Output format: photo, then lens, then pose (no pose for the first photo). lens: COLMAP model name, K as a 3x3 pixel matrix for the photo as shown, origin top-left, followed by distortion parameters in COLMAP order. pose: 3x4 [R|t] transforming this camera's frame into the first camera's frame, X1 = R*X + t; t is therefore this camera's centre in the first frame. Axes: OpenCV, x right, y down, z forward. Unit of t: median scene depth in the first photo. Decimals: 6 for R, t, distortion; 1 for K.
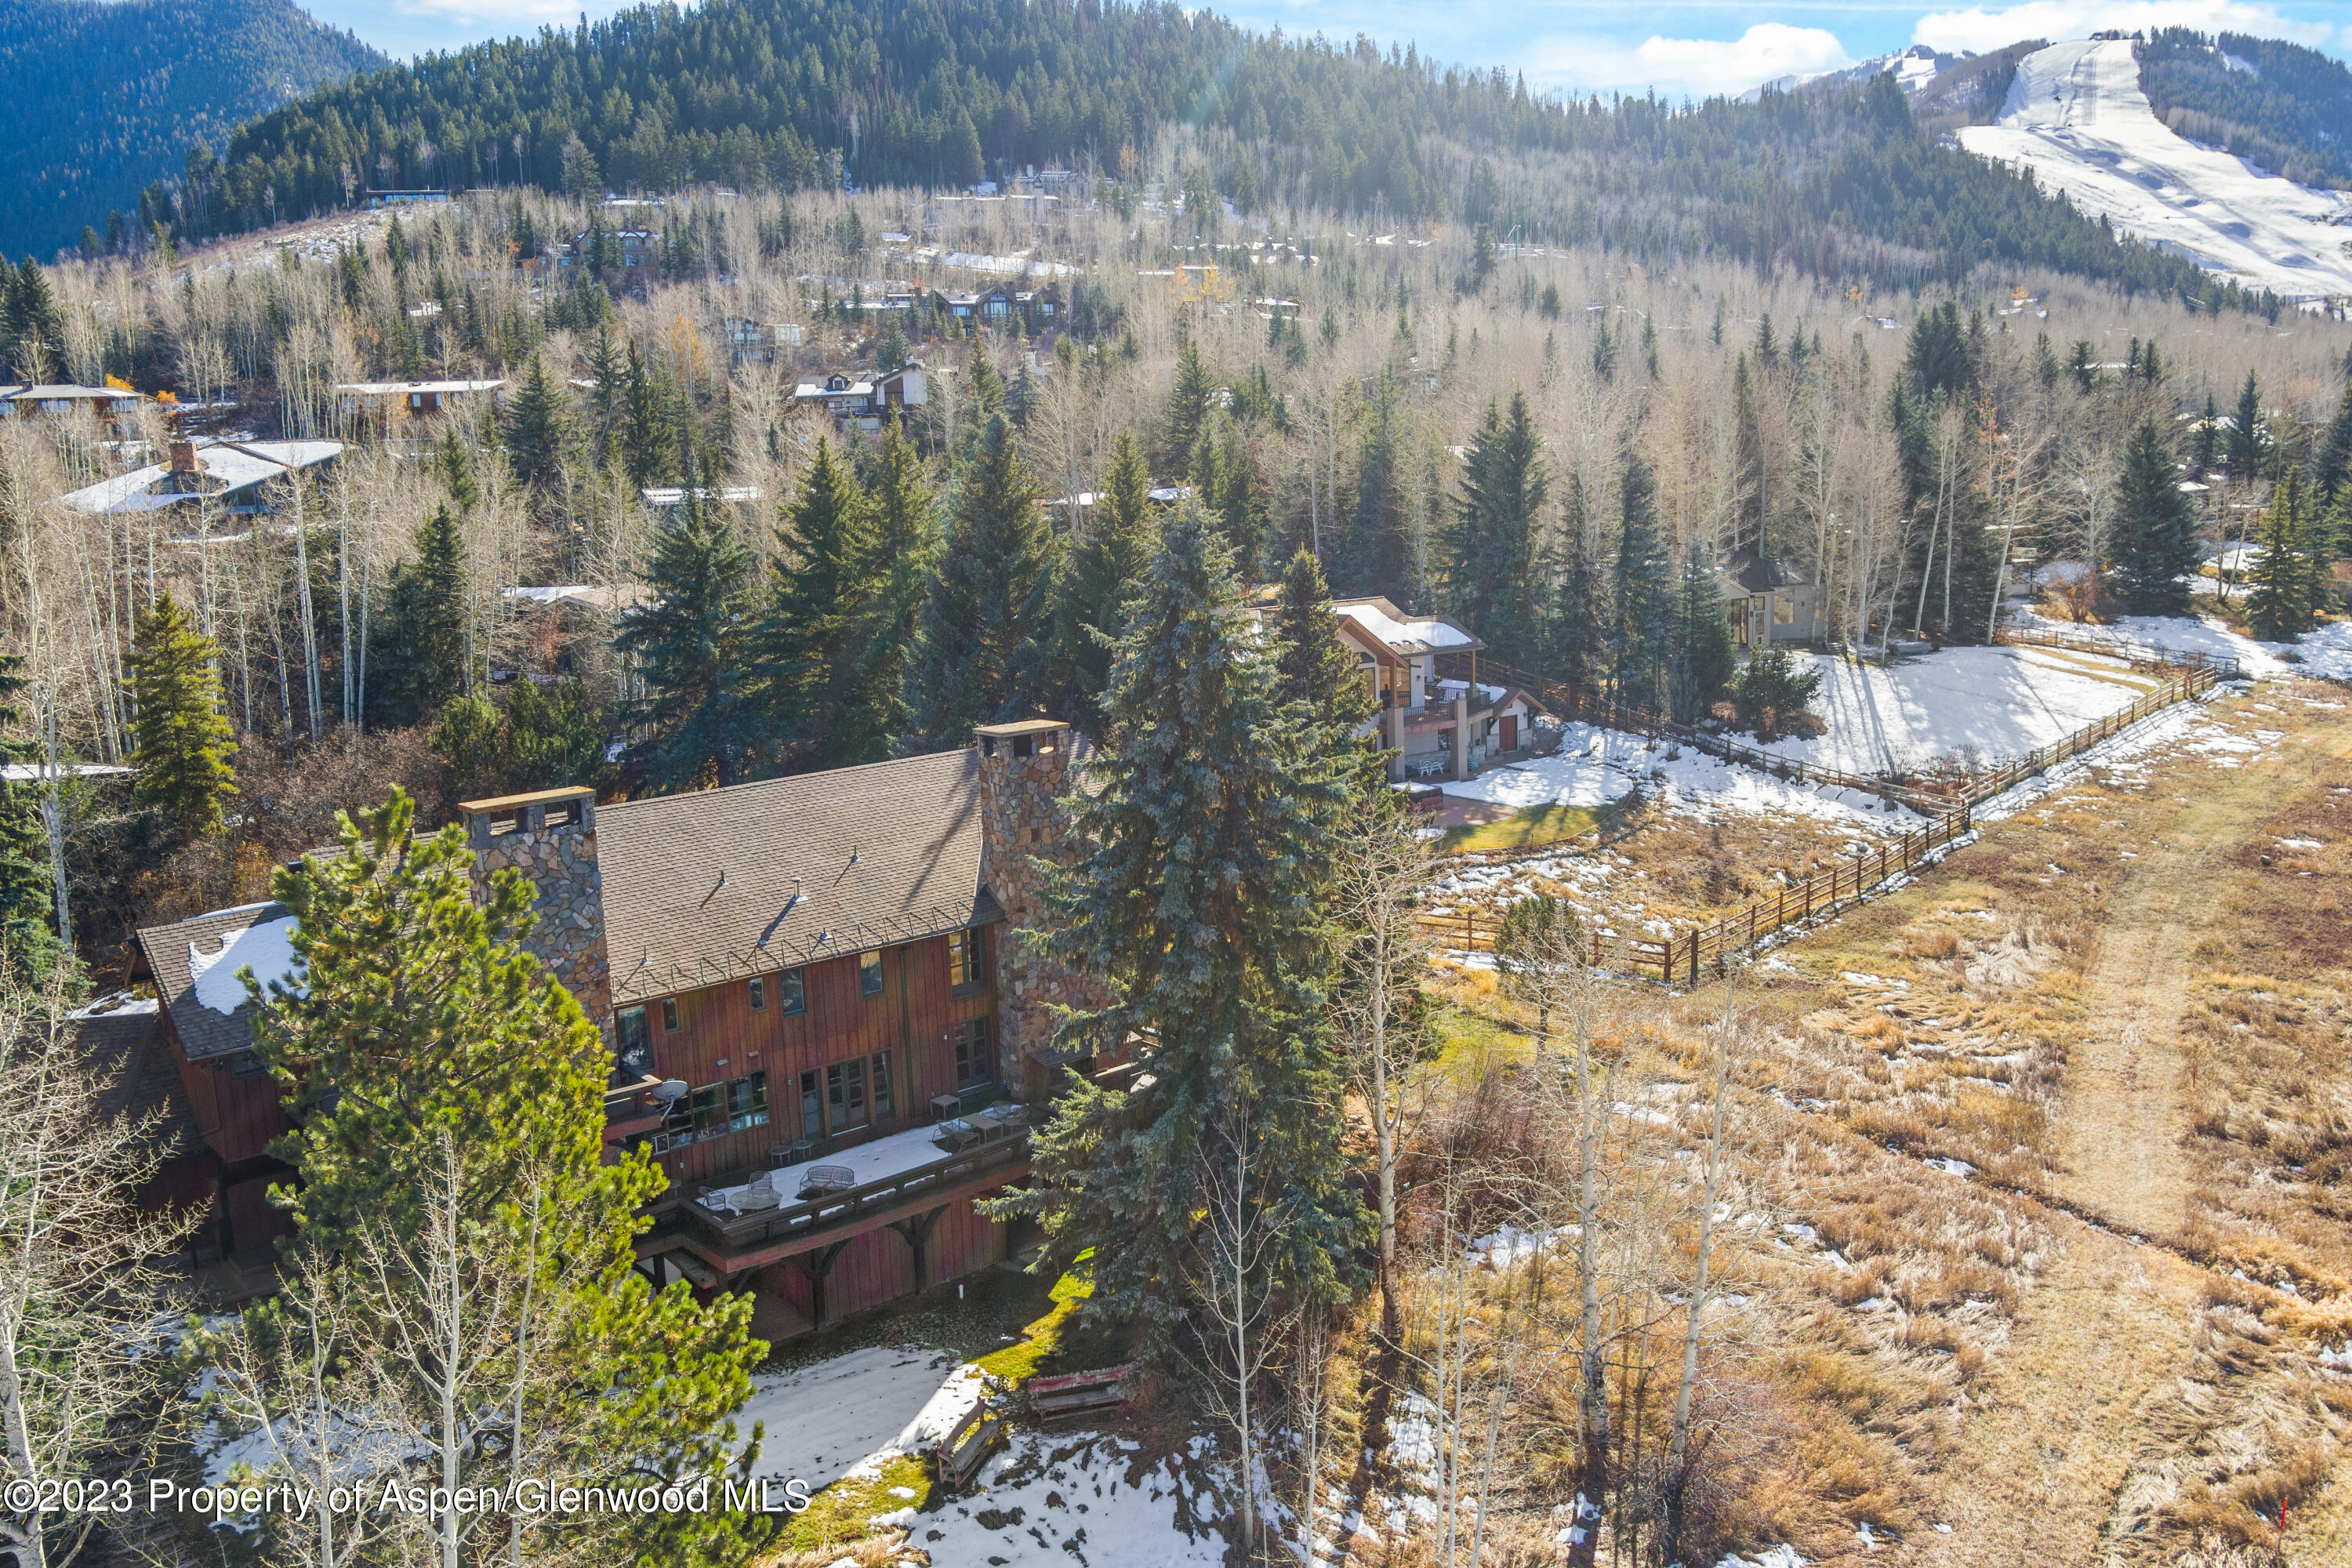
lens RADIAL K [[1912.7, 0, 1156.7], [0, 1912.7, 780.7], [0, 0, 1]] dist [-0.071302, 0.033064]
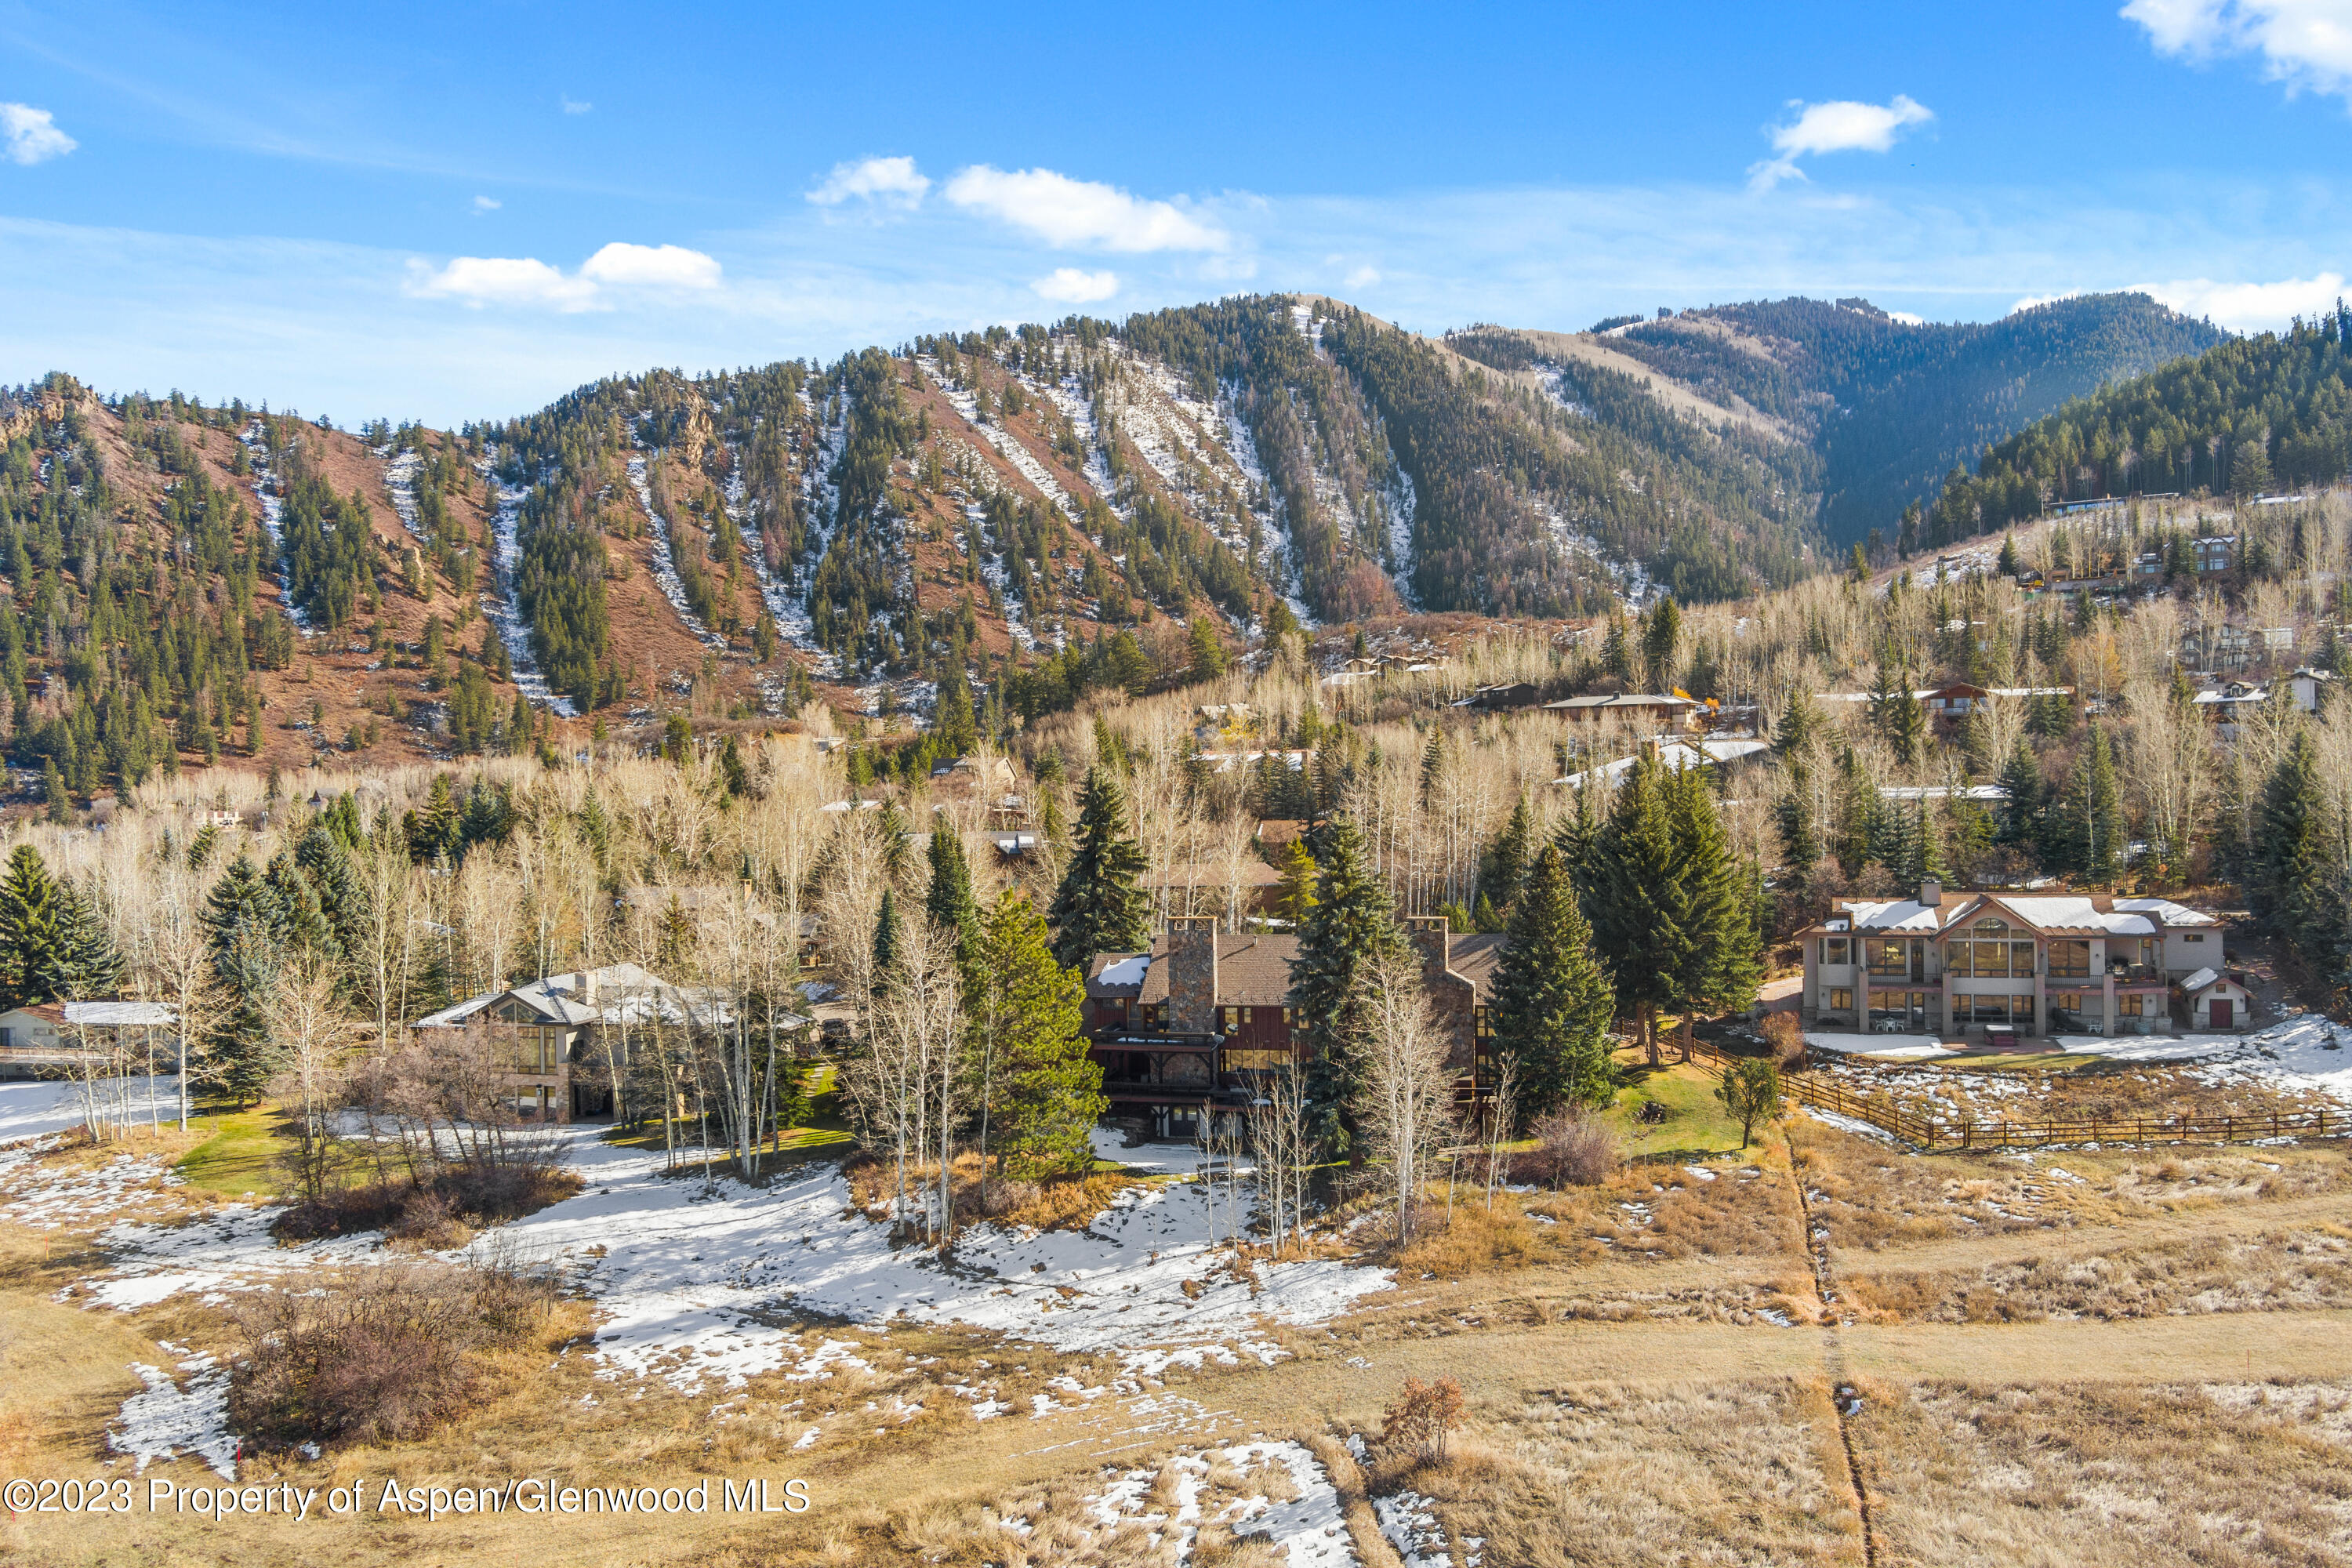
lens RADIAL K [[1912.7, 0, 1197.4], [0, 1912.7, 785.6], [0, 0, 1]] dist [-0.071302, 0.033064]
pose [[0.616287, 0.031412, -0.786895, 1.837170], [-0.139312, 0.987794, -0.069676, 0.009552], [0.775101, 0.152564, 0.613141, -0.673820]]
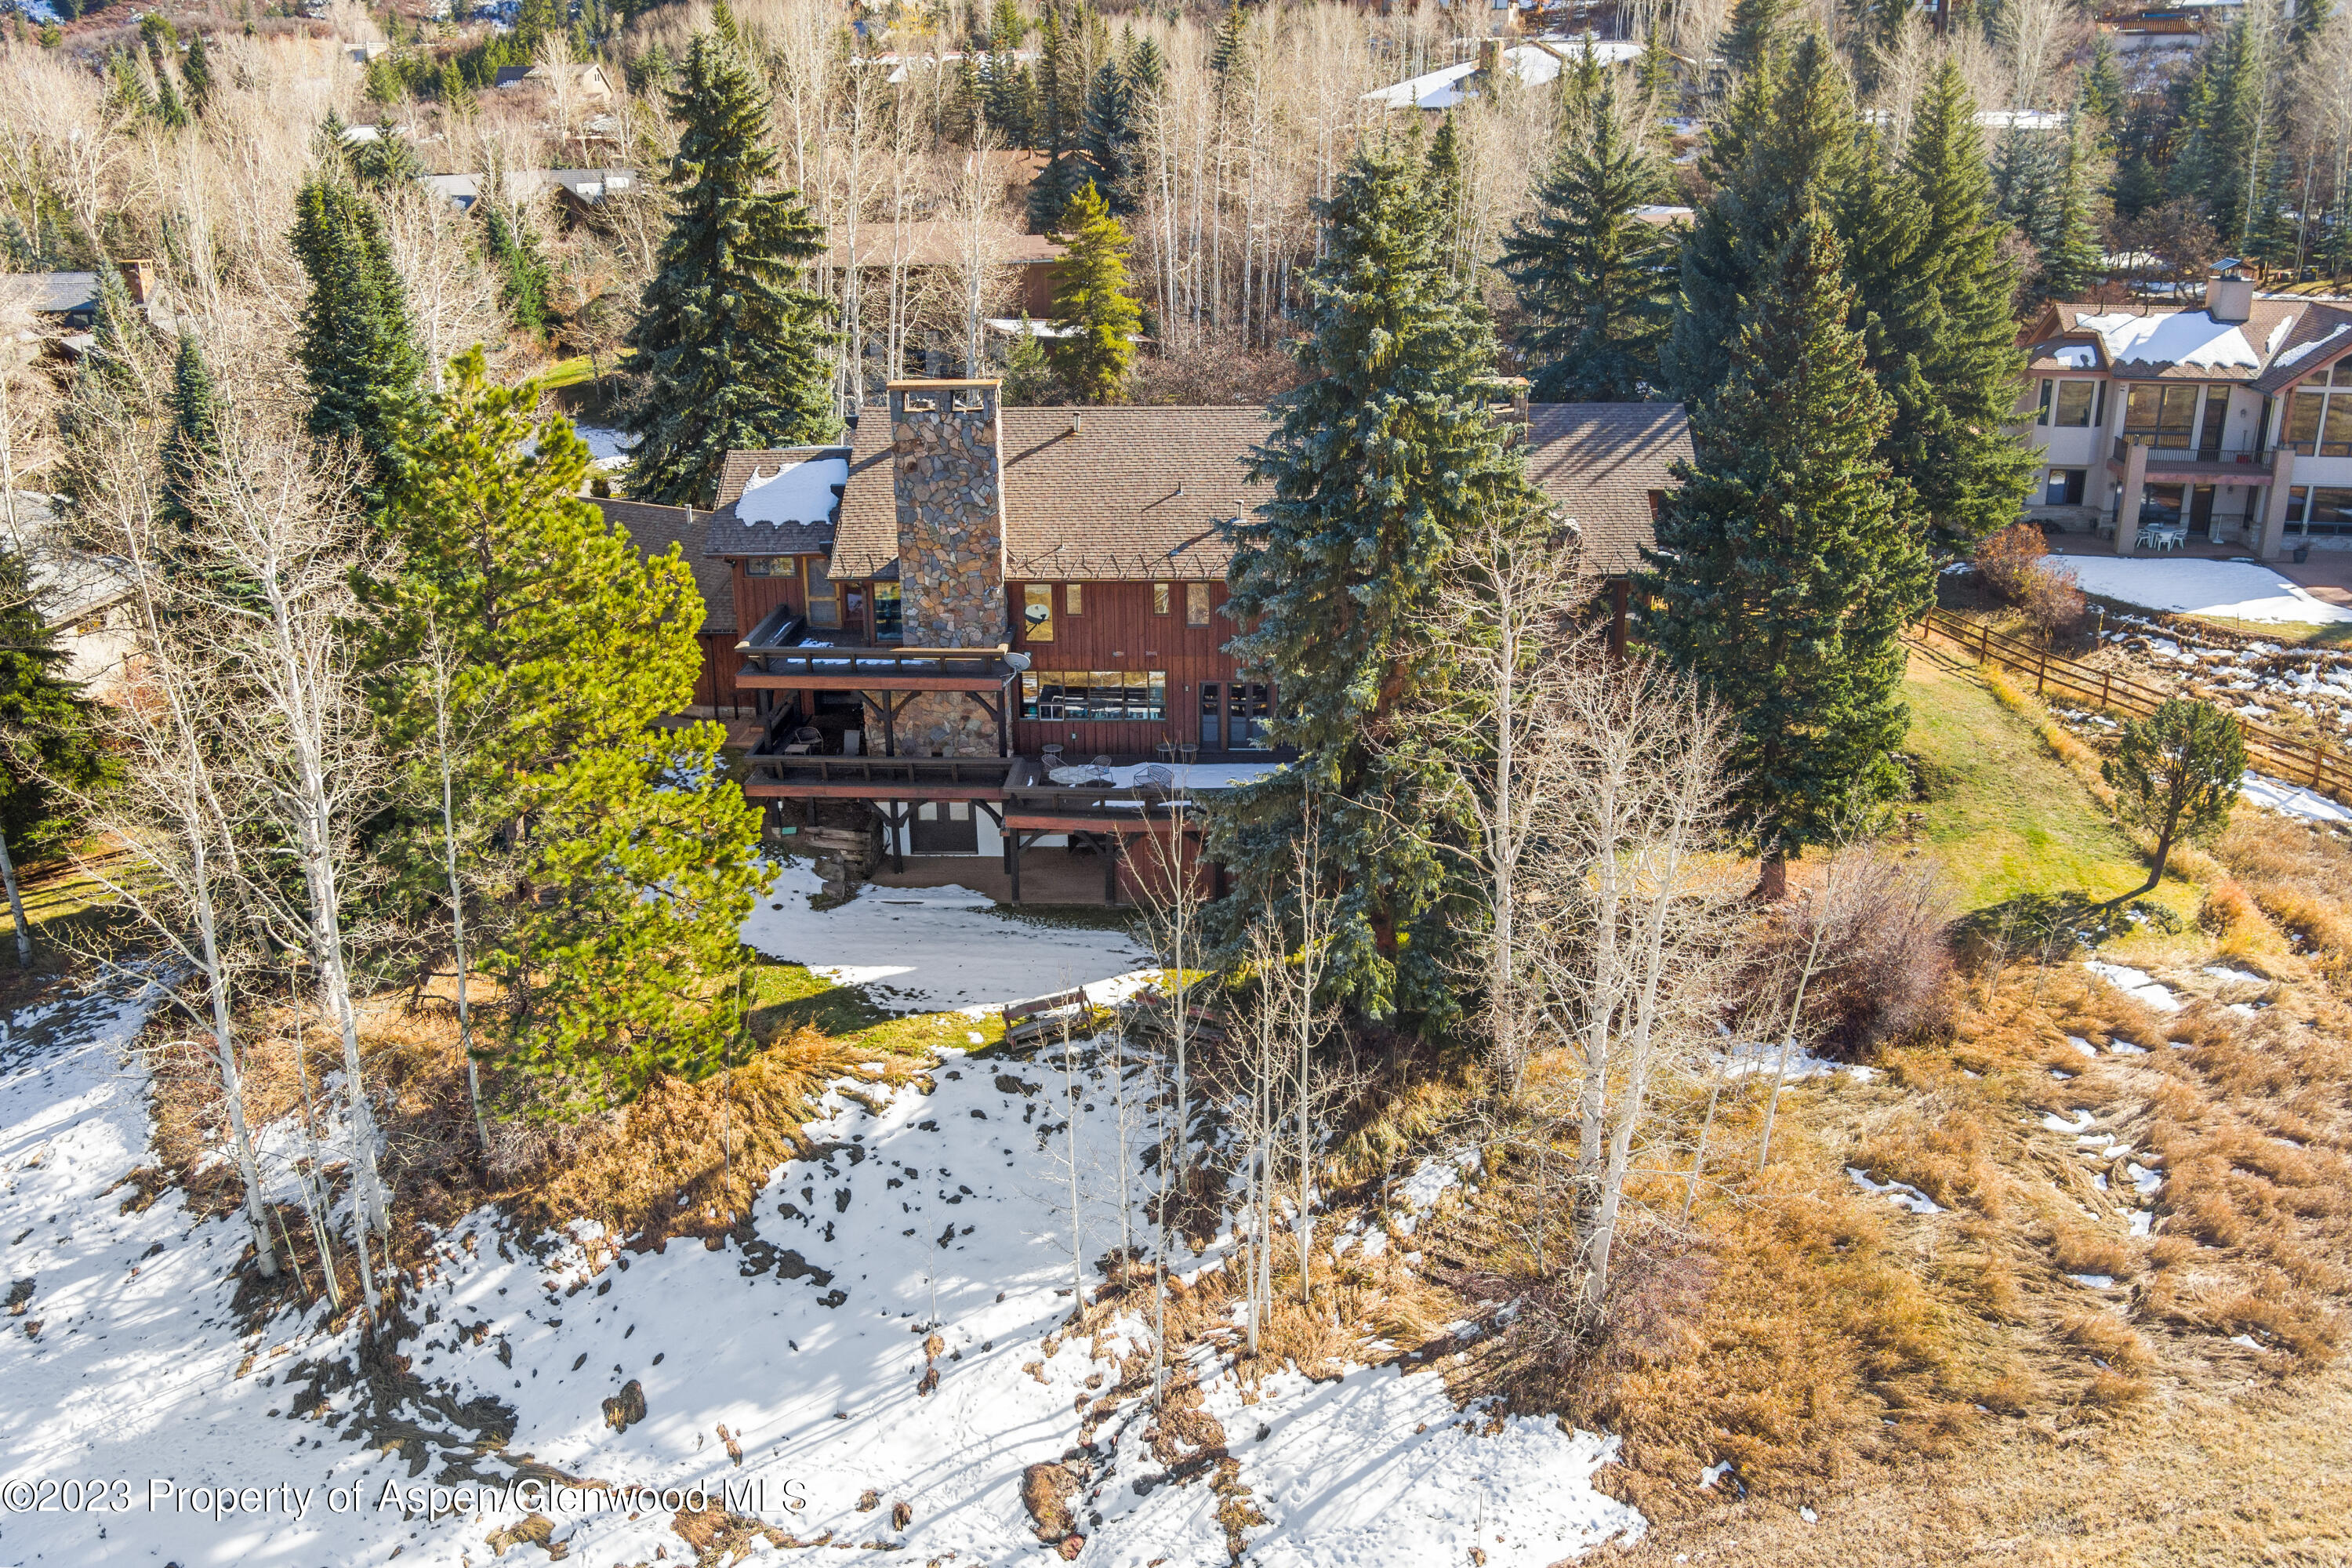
lens RADIAL K [[1912.7, 0, 1172.6], [0, 1912.7, 767.3], [0, 0, 1]] dist [-0.071302, 0.033064]
pose [[0.737773, 0.253563, -0.625617, 0.584363], [-0.132102, 0.963085, 0.234554, -0.060269], [0.661996, -0.090403, 0.744035, 0.221848]]
